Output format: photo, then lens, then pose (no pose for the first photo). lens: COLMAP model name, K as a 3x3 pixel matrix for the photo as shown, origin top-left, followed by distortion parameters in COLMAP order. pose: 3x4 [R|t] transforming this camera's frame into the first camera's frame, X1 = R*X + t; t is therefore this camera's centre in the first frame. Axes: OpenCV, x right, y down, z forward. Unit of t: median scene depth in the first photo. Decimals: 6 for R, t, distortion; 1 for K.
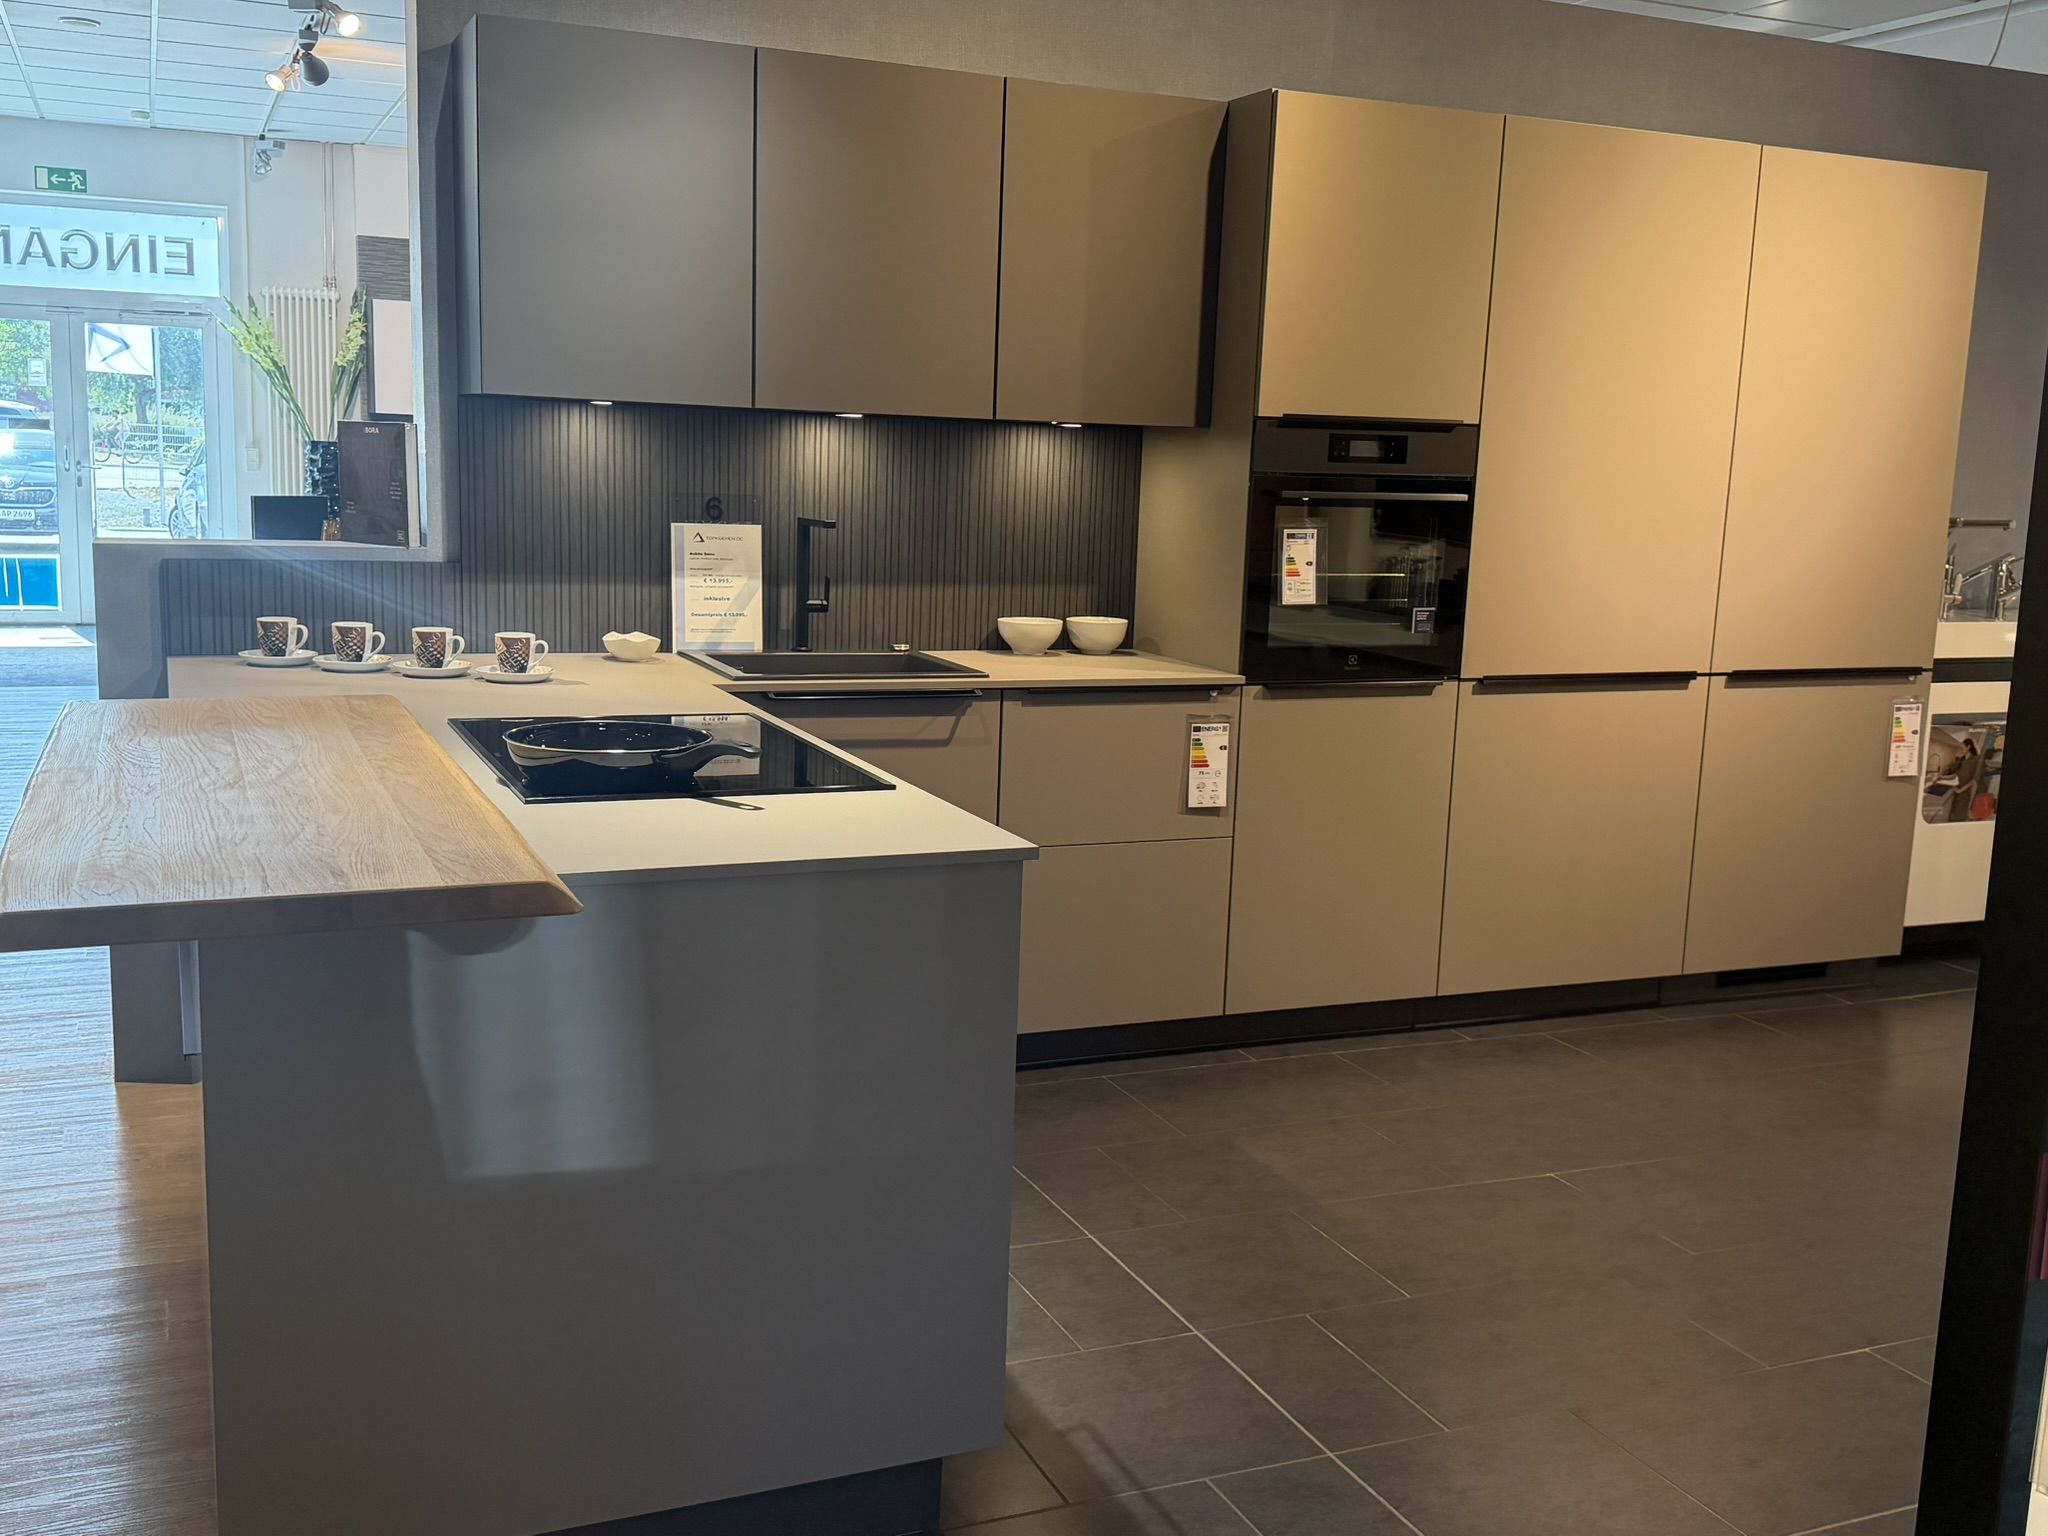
lens RADIAL K [[1961.1, 0, 1019.3], [0, 1961.1, 772.9], [0, 0, 1]] dist [0.109879, -0.004028]
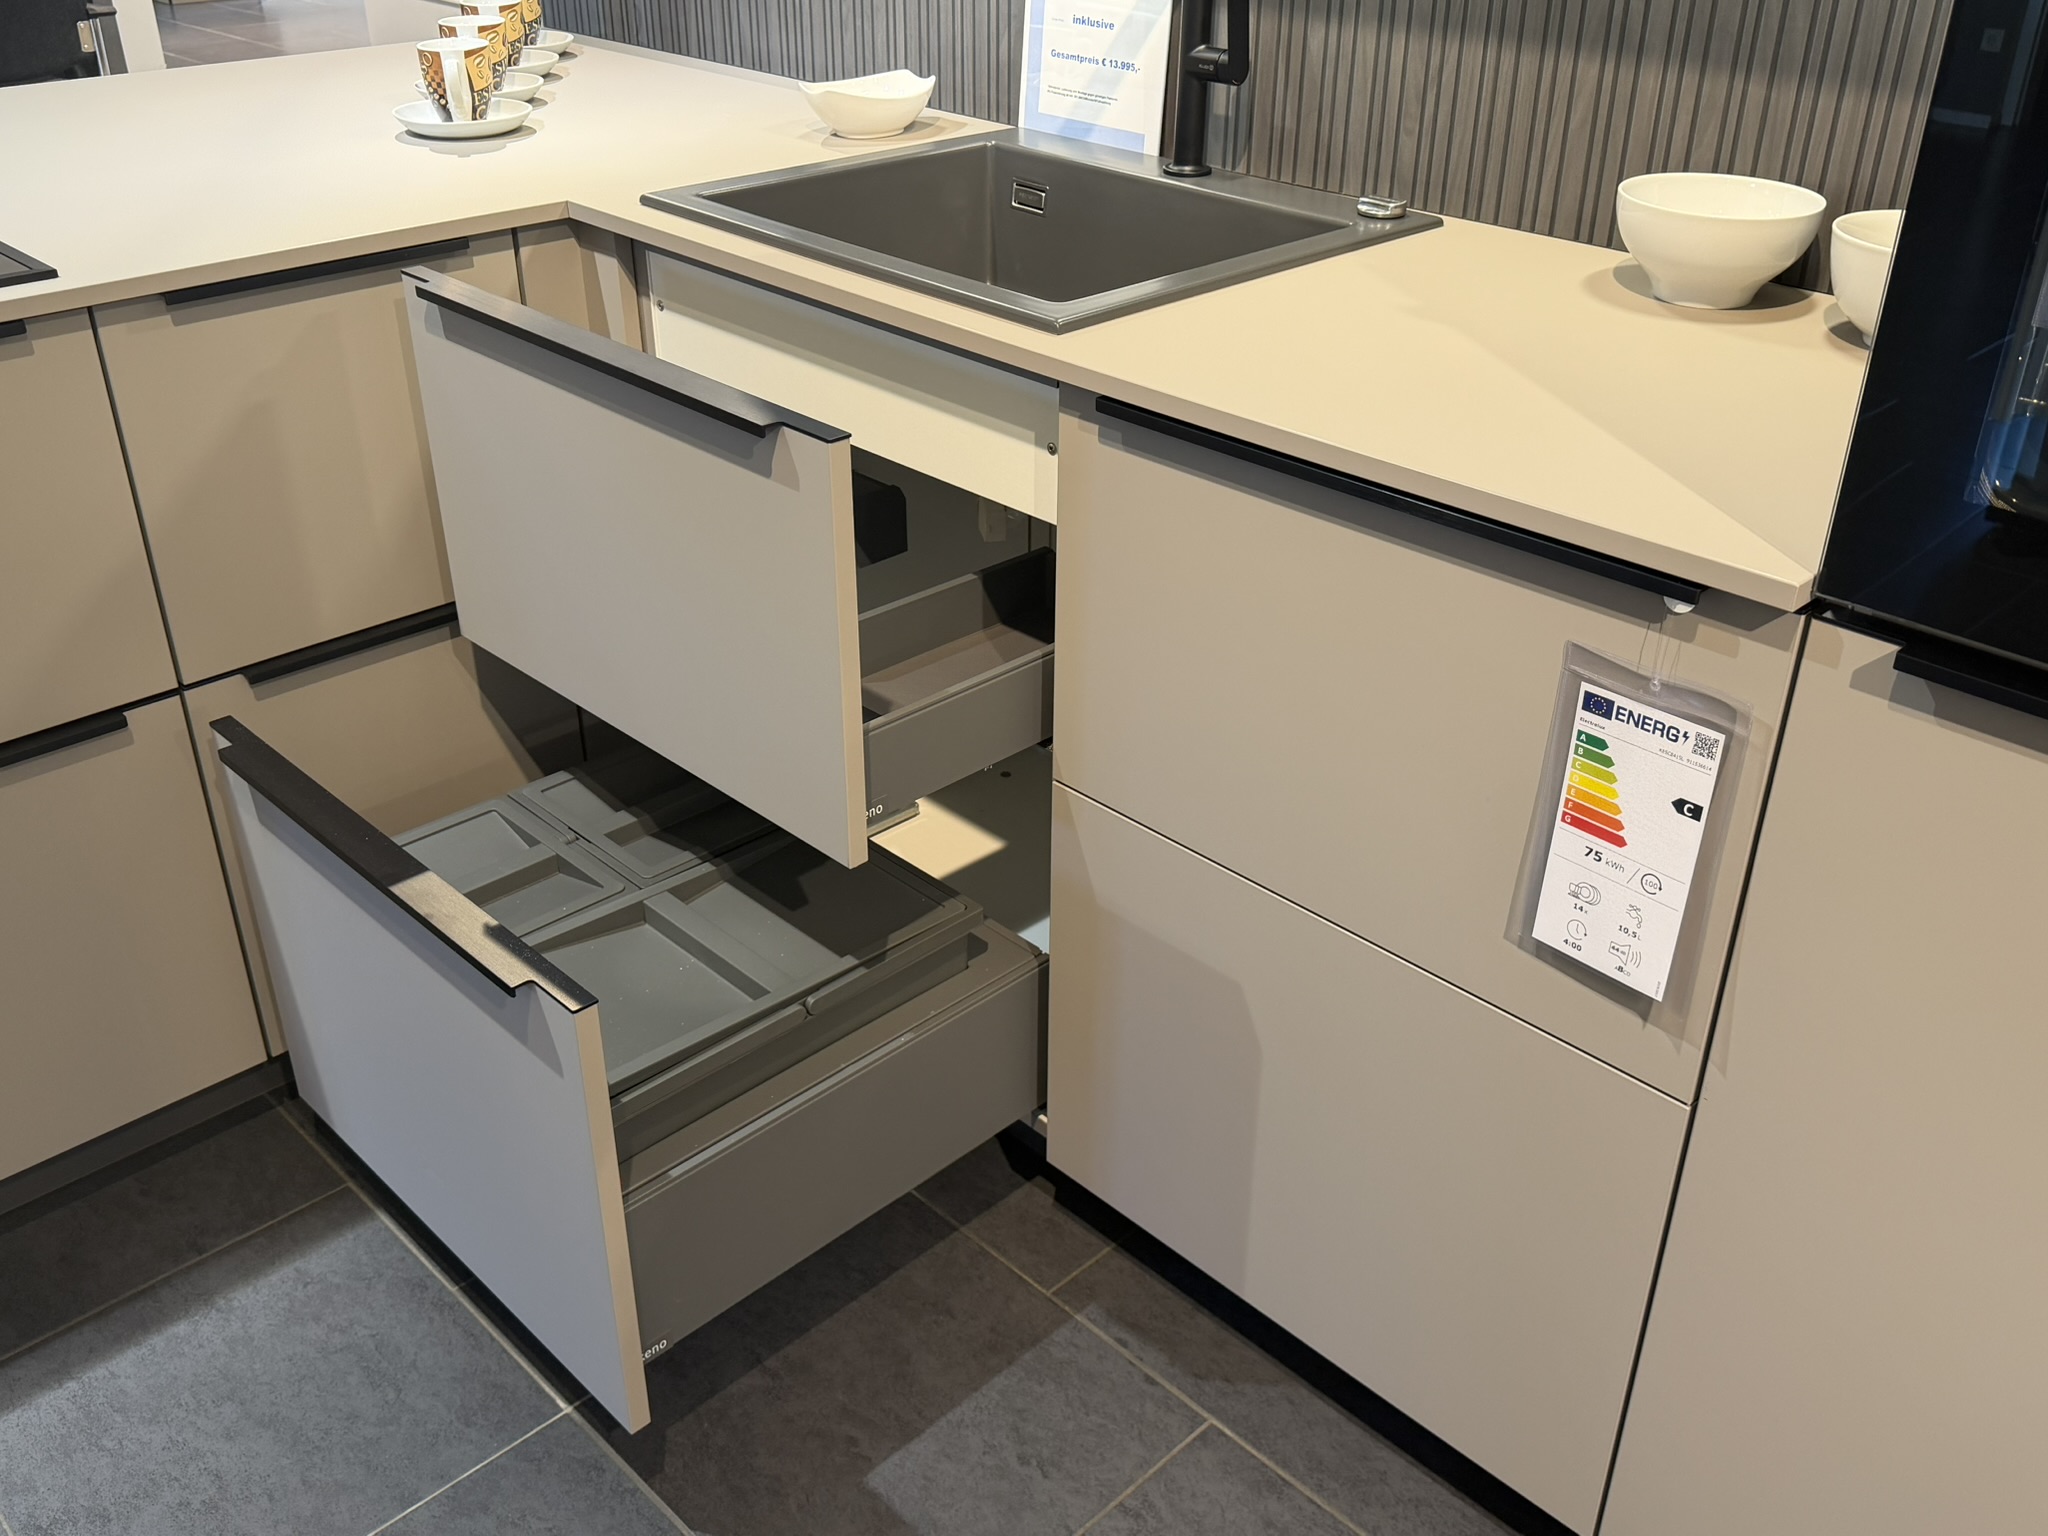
lens RADIAL K [[1836.9, 0, 1041.0], [0, 1836.9, 762.0], [0, 0, 1]] dist [0.194975, -0.457715]
pose [[0.363687, 0.428028, -0.827360, 0.278054], [-0.148848, 0.903472, 0.401974, -0.106981], [0.919552, -0.023041, 0.392292, 0.818428]]
